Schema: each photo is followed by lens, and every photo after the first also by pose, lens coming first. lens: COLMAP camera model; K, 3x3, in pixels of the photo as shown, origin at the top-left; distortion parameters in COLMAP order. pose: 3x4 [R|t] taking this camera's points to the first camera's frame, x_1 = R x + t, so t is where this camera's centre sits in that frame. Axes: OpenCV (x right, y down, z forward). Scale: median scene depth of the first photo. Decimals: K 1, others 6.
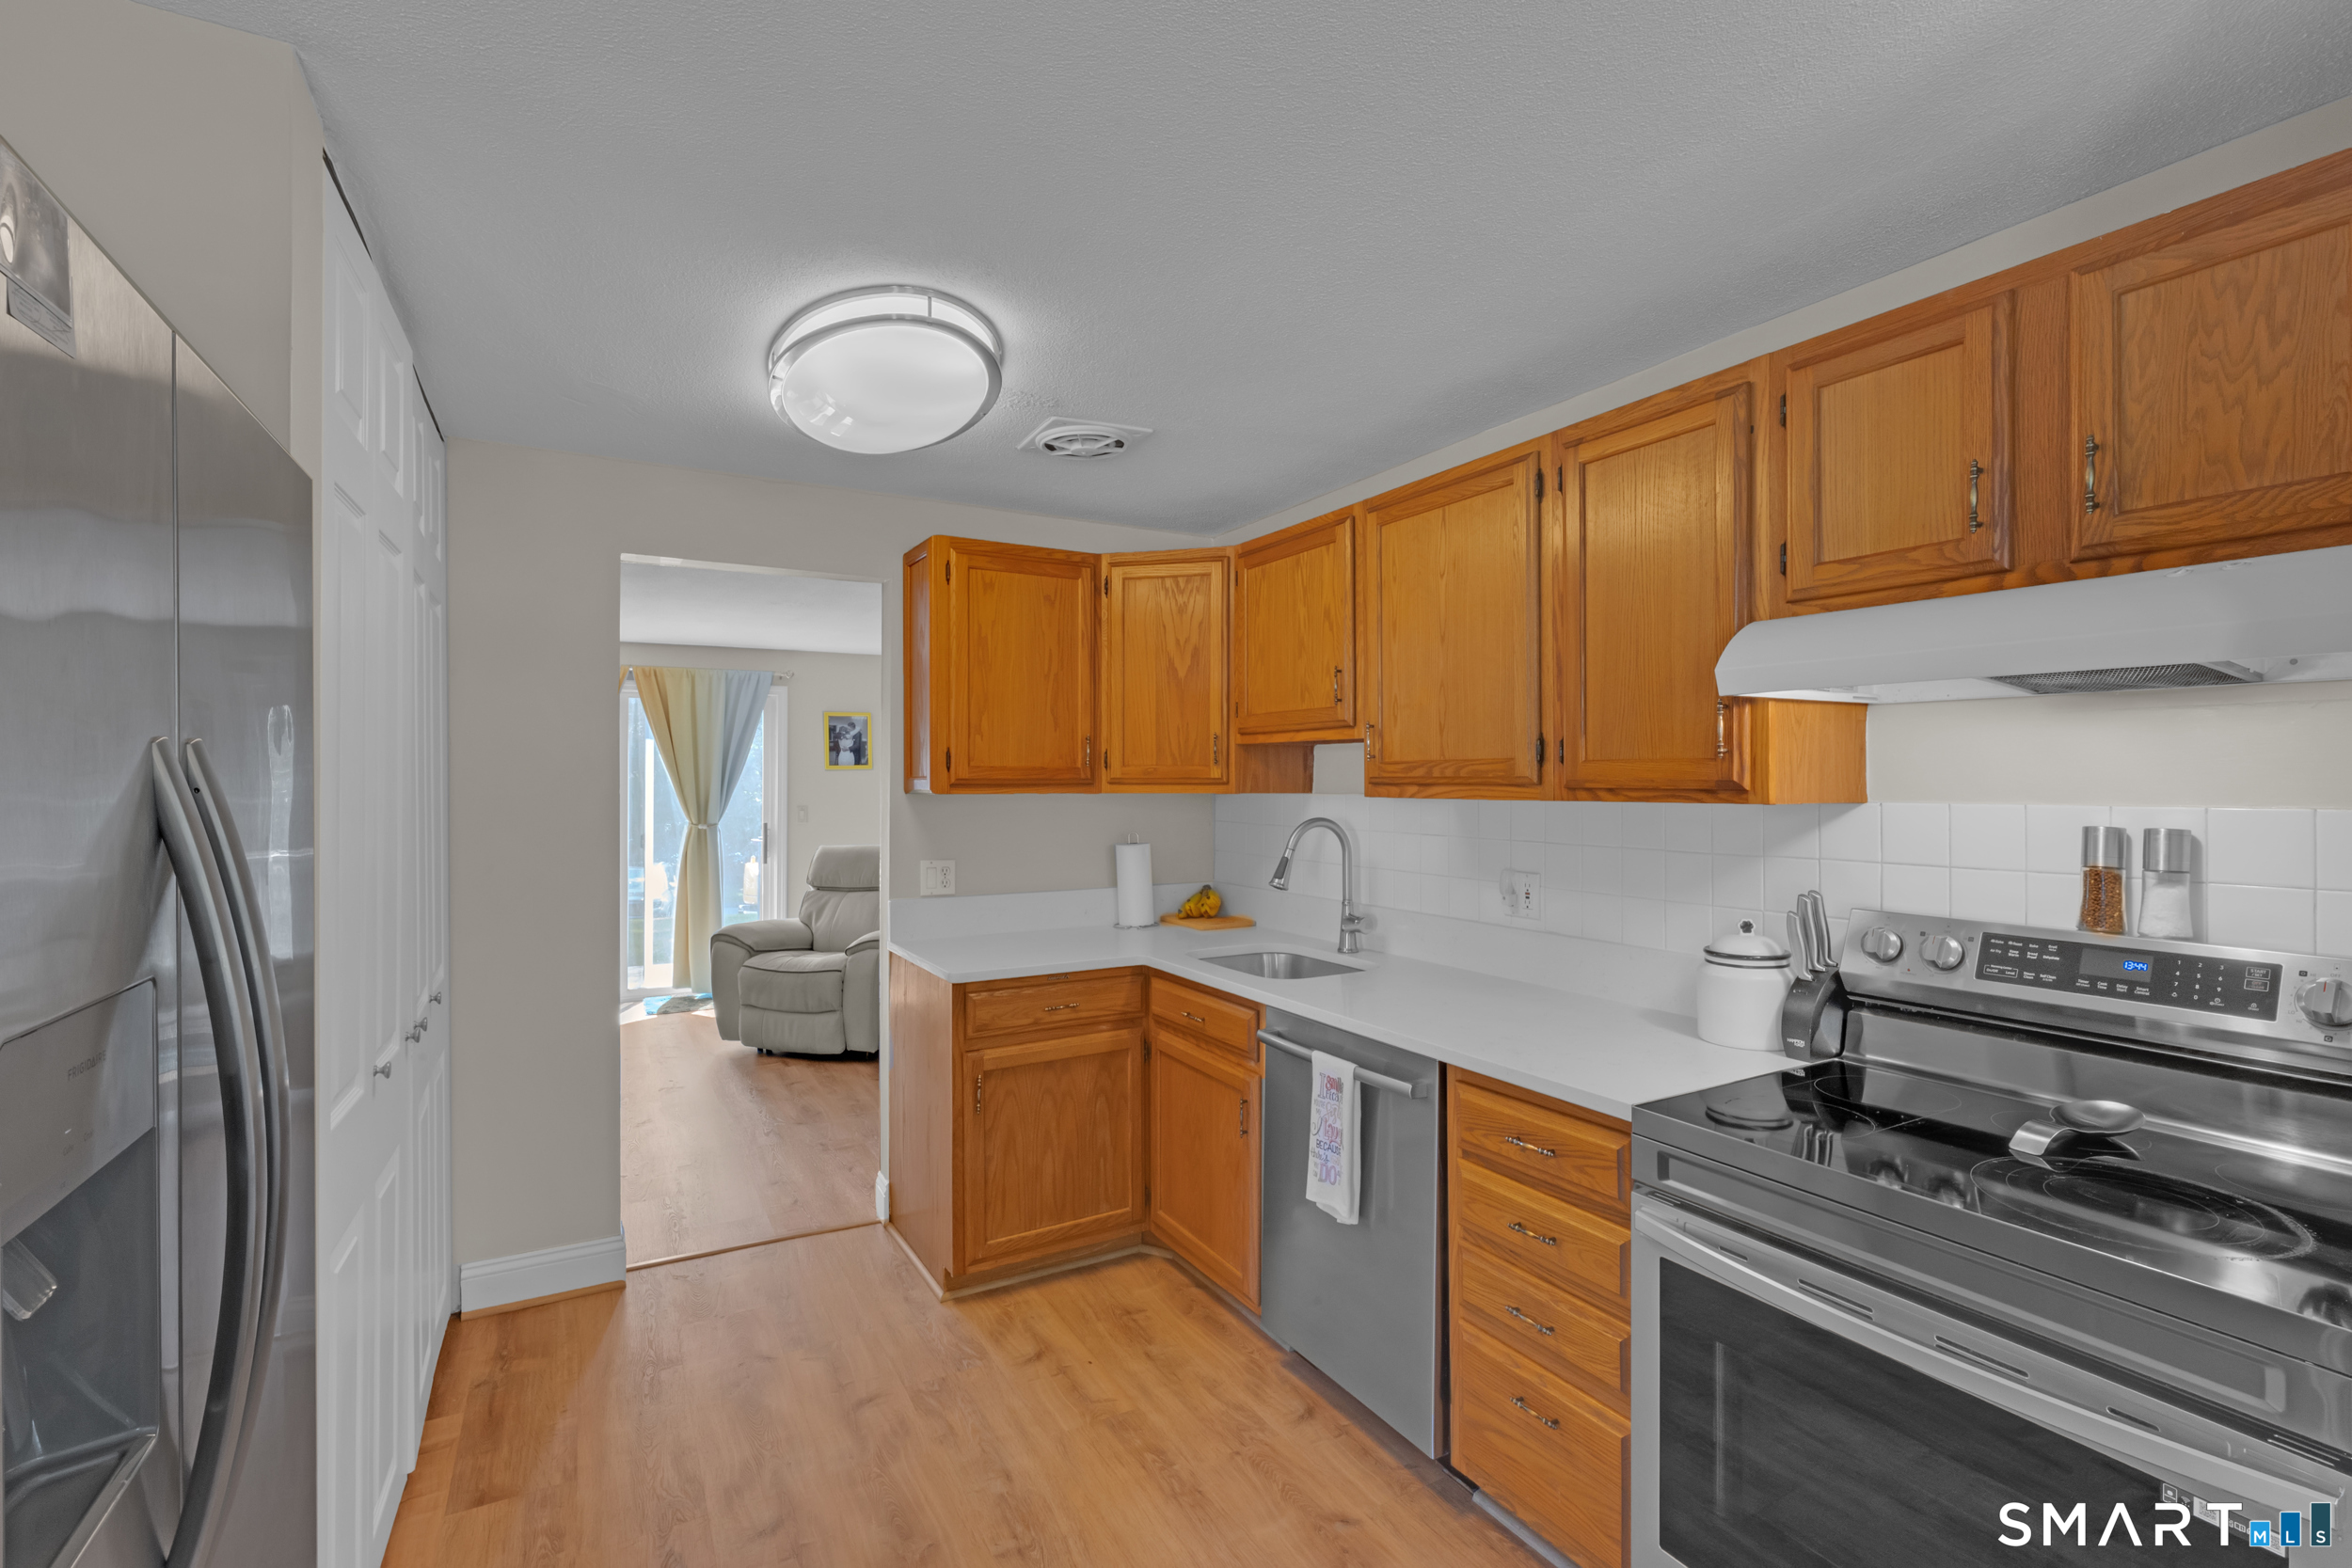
lens RADIAL K [[1041.6, 0, 1174.3], [0, 1041.6, 778.7], [0, 0, 1]] dist [-0.000429, -0.000020]
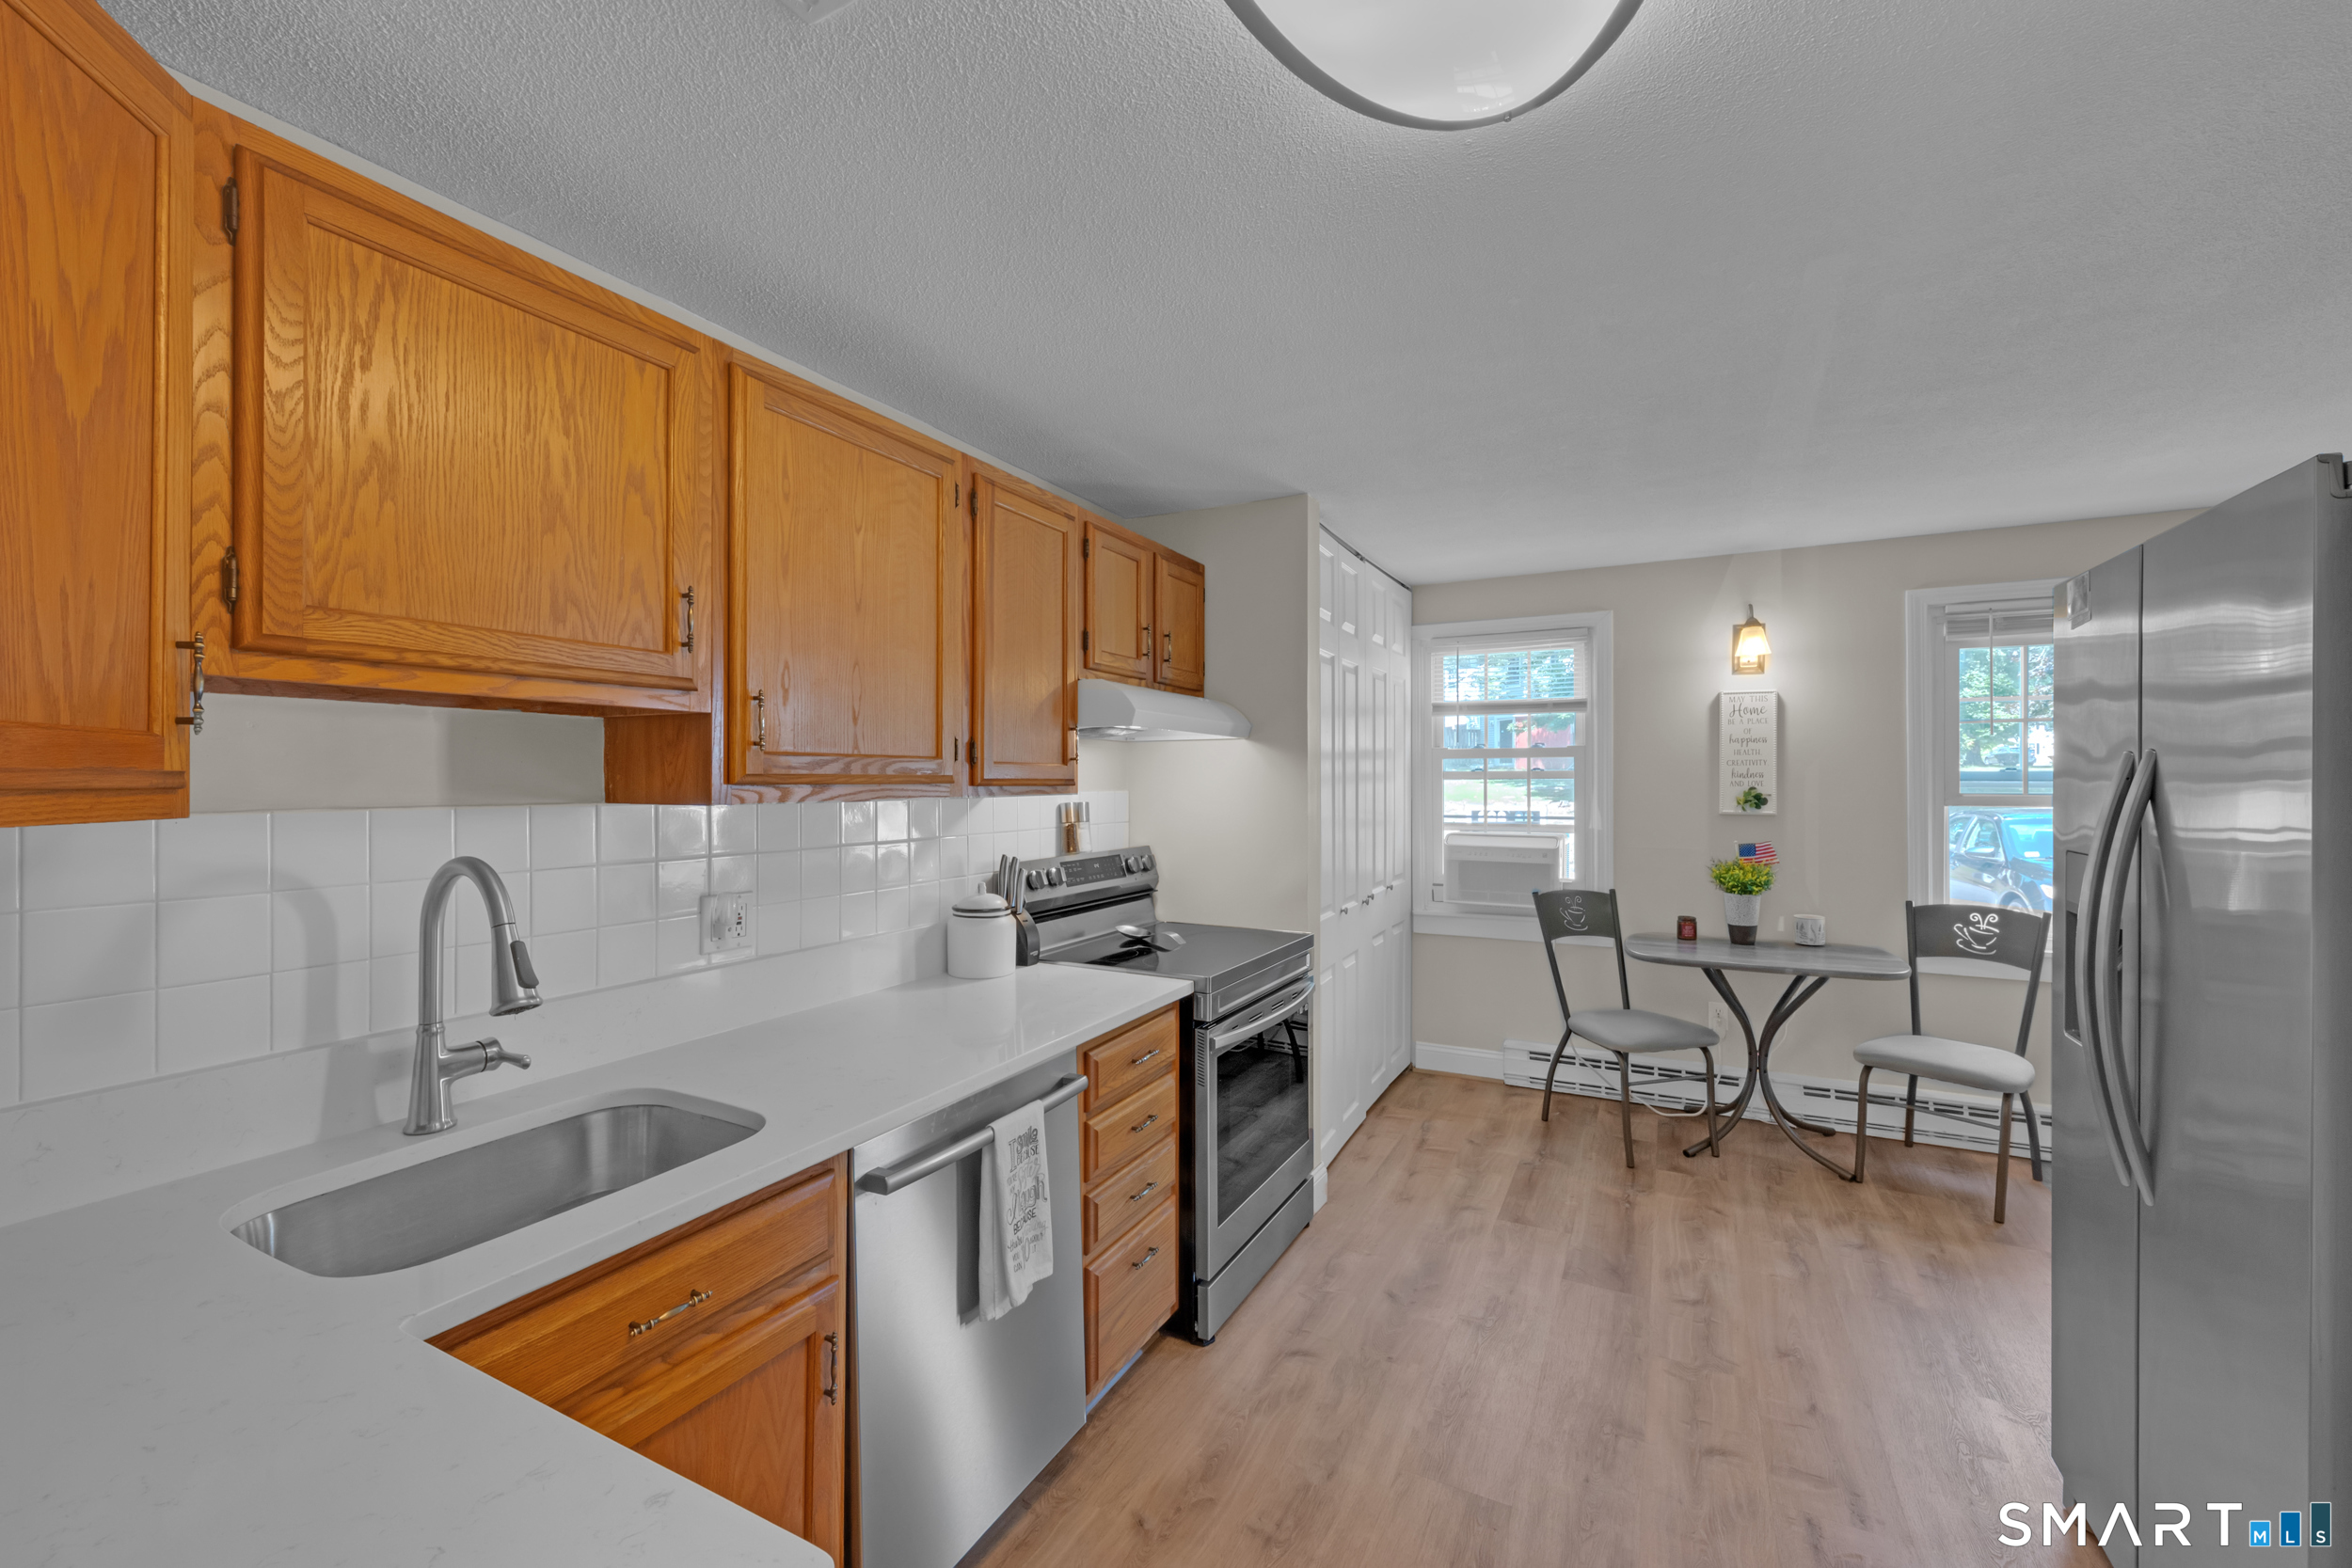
lens RADIAL K [[934.5, 0, 1170.6], [0, 934.5, 778.7], [0, 0, 1]] dist [-0.013633, 0.000550]
pose [[-0.537517, 0.009620, 0.843198, -0.501112], [0.011335, 0.999927, -0.004182, 0.007285], [-0.843177, 0.007310, -0.537587, 1.202546]]
